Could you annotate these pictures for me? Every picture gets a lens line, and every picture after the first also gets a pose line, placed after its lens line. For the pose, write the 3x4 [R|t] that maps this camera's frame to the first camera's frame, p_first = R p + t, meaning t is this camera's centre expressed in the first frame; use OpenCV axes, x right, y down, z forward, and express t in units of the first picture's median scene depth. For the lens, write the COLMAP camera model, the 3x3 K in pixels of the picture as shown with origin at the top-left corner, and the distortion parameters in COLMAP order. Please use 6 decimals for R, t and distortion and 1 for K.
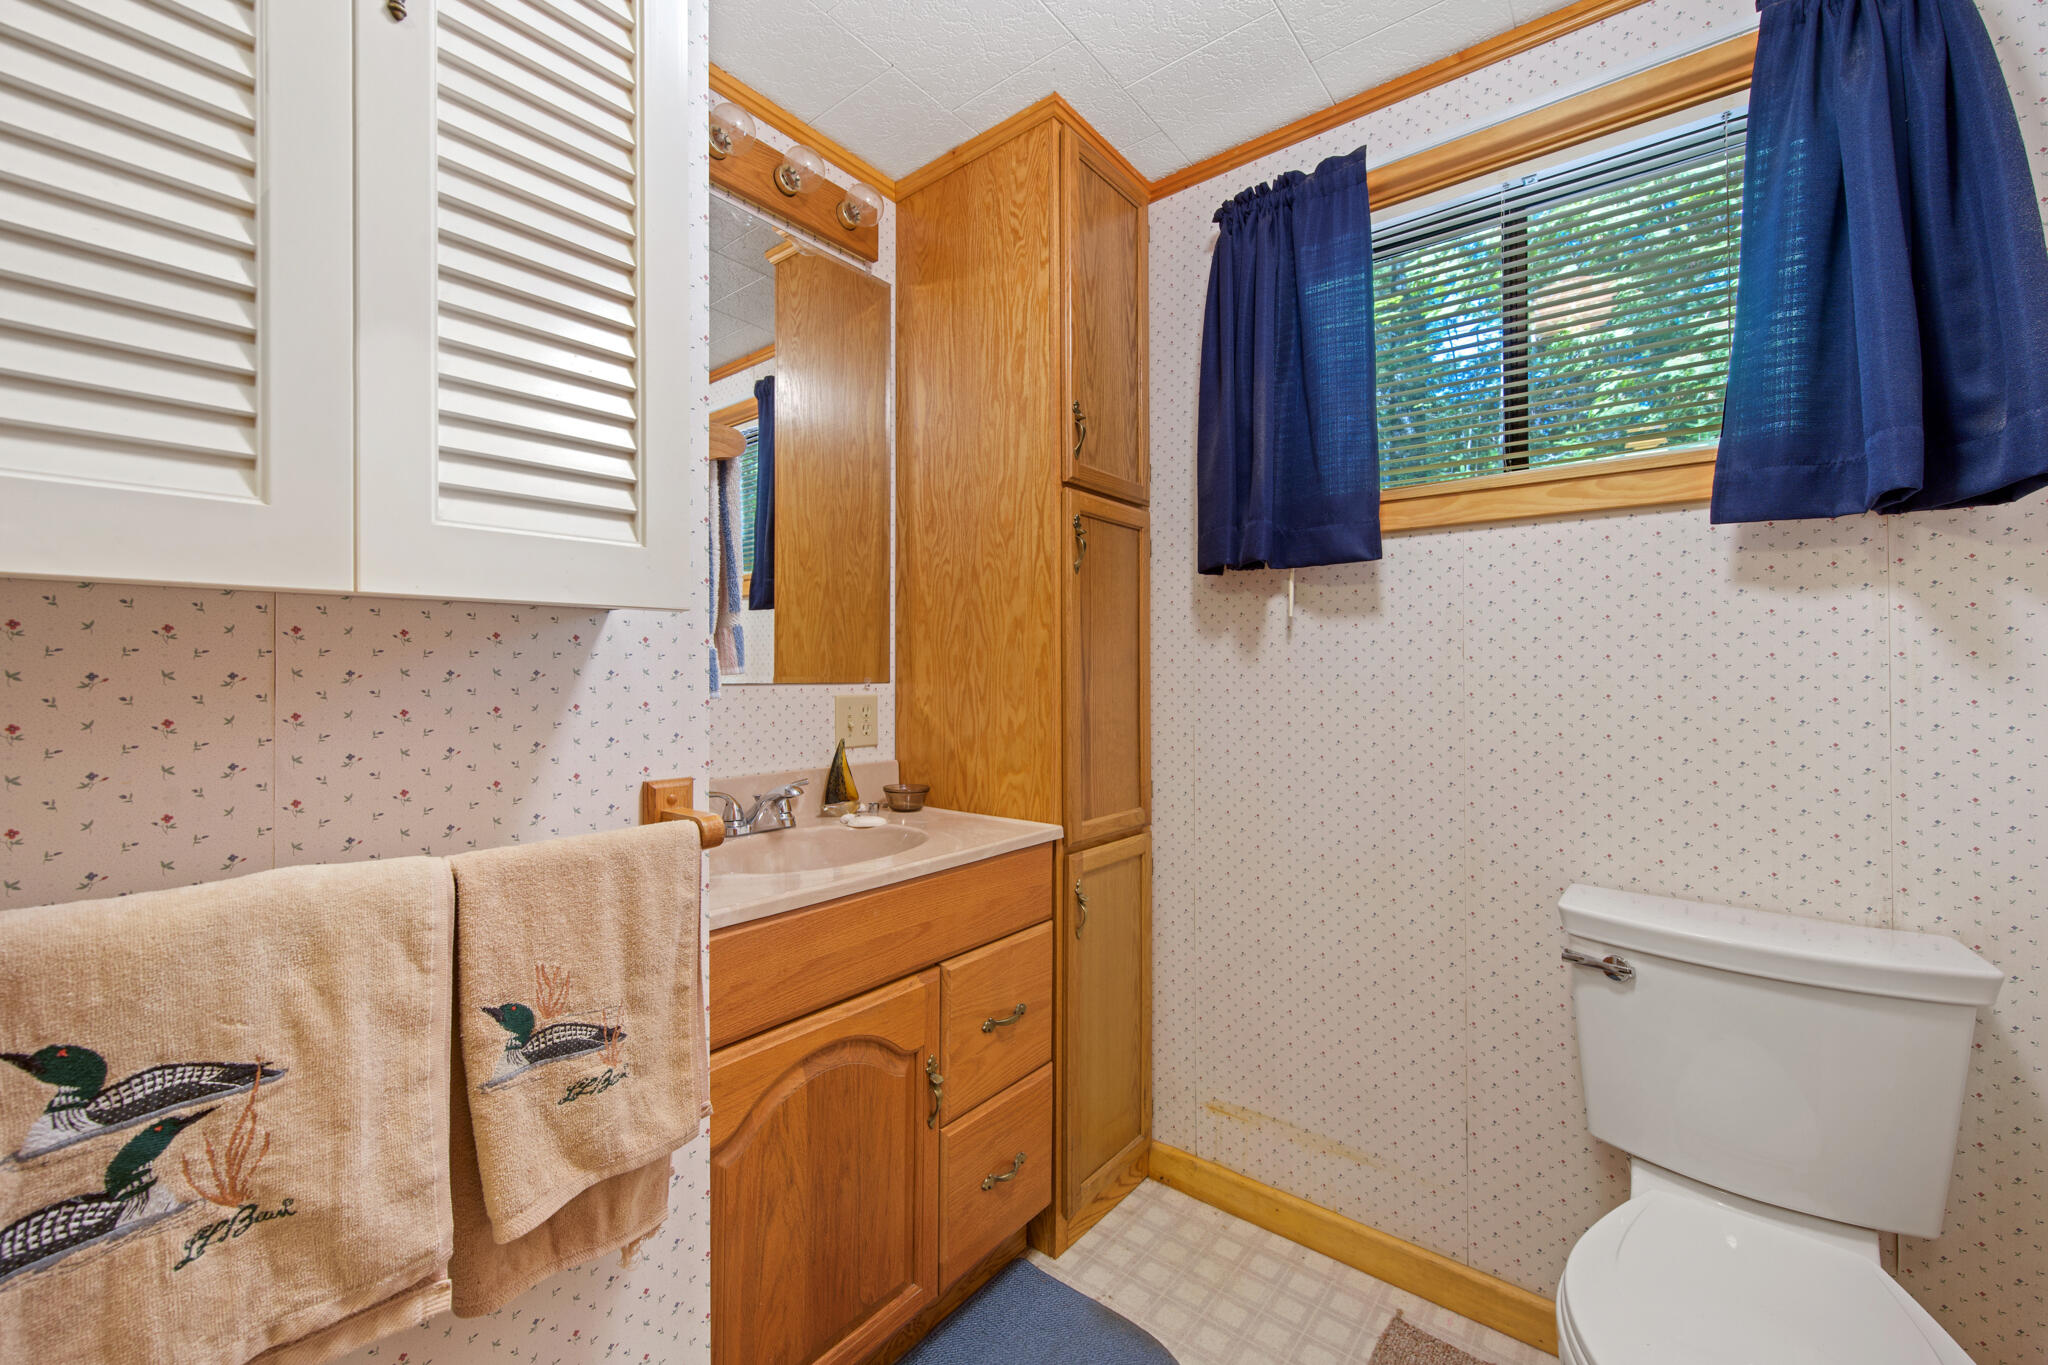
lens RADIAL K [[811.7, 0, 1023.6], [0, 811.7, 673.9], [0, 0, 1]] dist [0.000612, 0.000080]
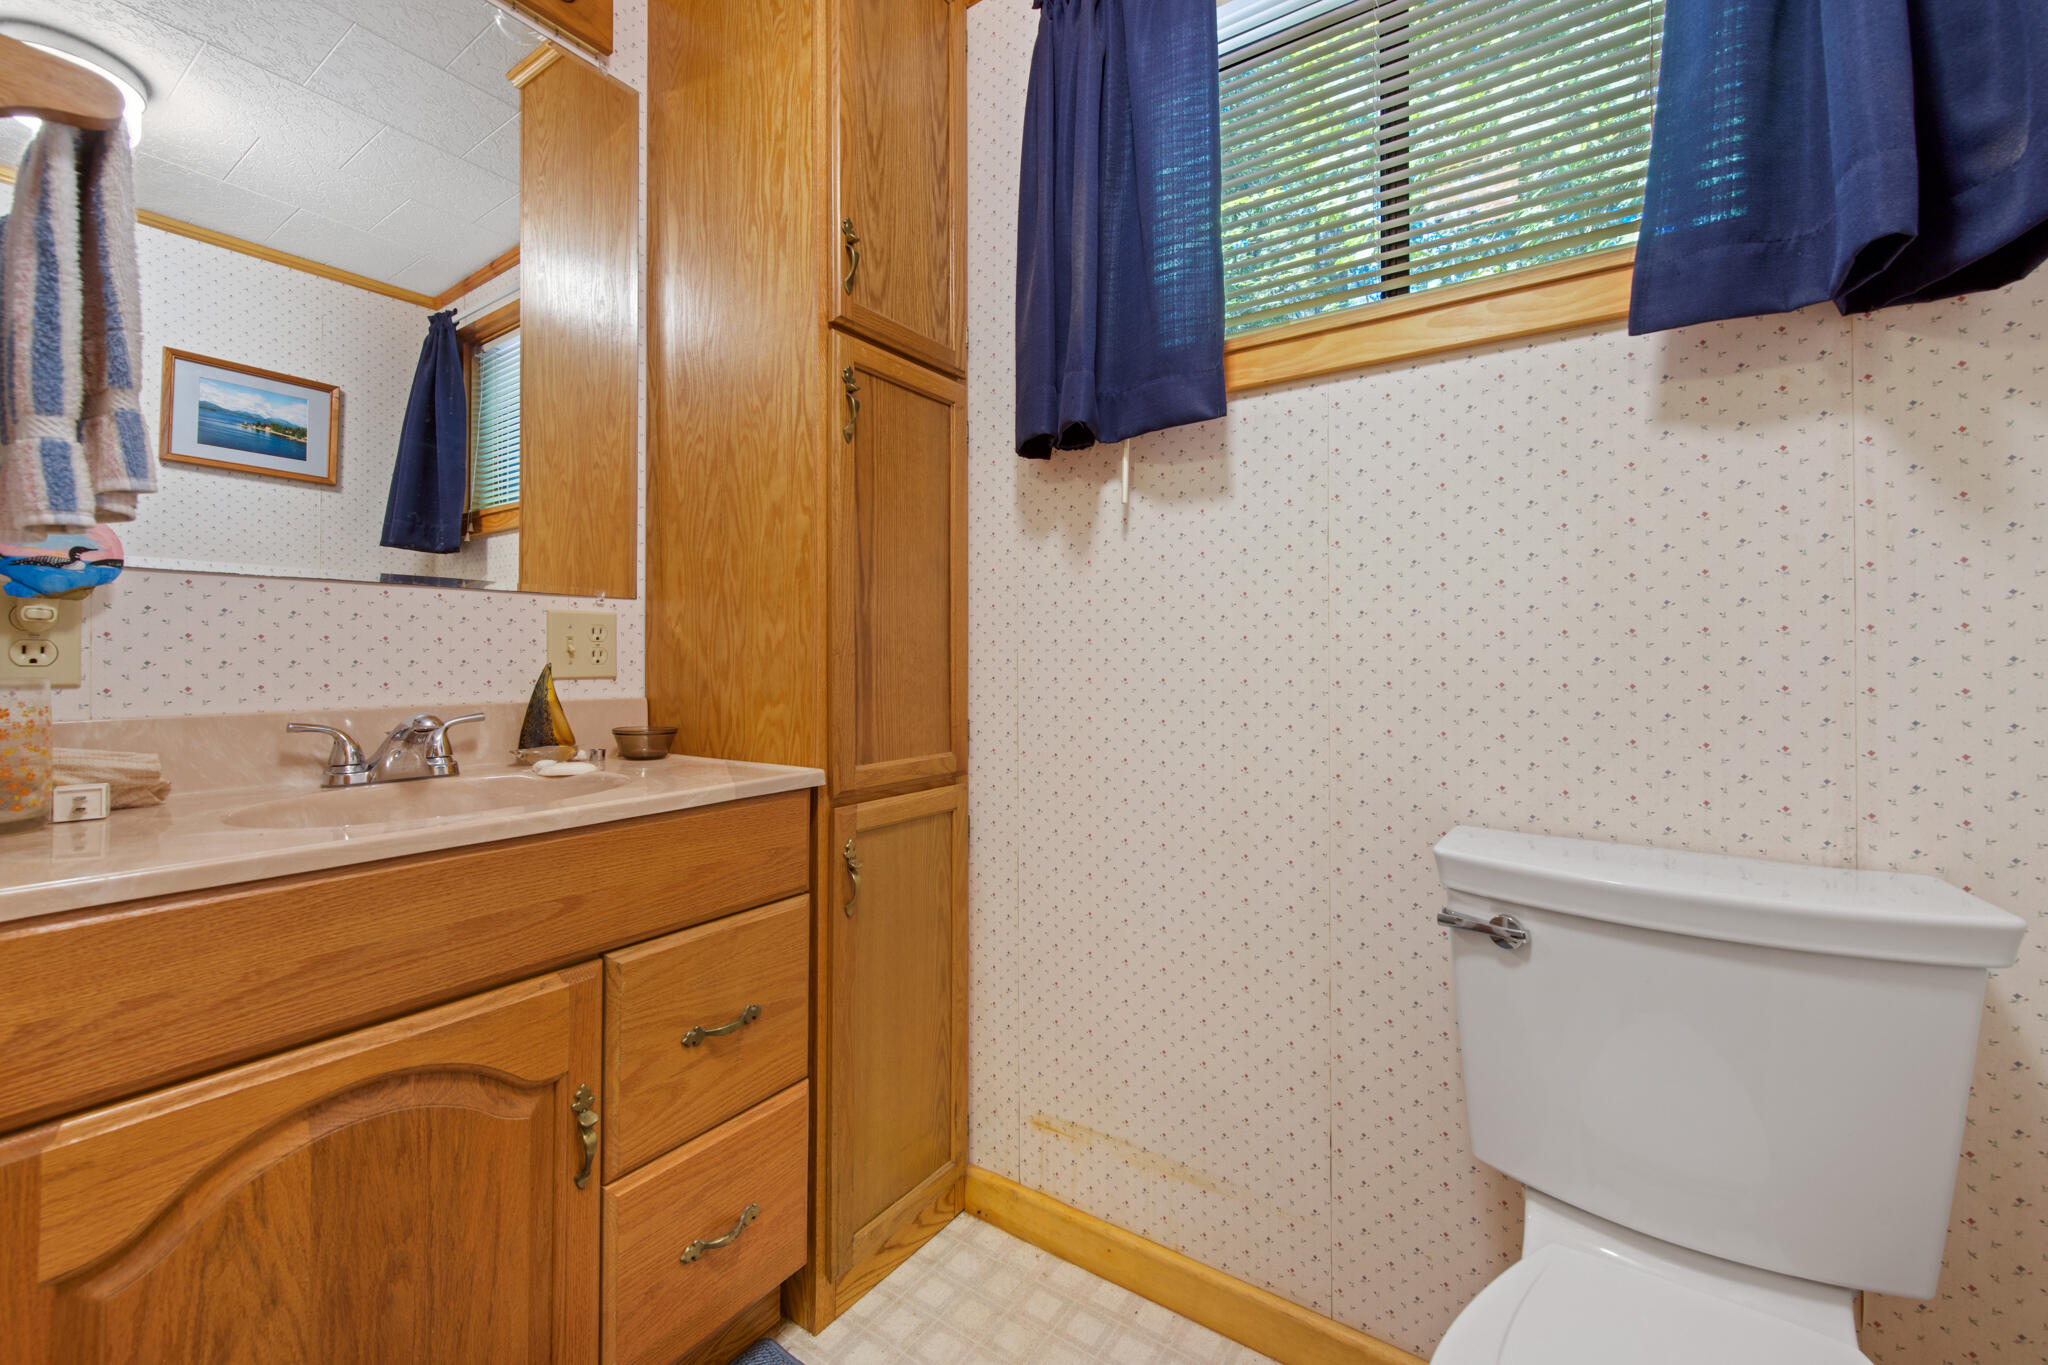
lens RADIAL K [[811.7, 0, 1029.8], [0, 811.7, 669.9], [0, 0, 1]] dist [0.000612, 0.000080]
pose [[0.997067, -0.004095, 0.076427, 0.191500], [0.003437, 0.999956, 0.008733, 0.091764], [-0.076460, -0.008444, 0.997037, 0.236856]]
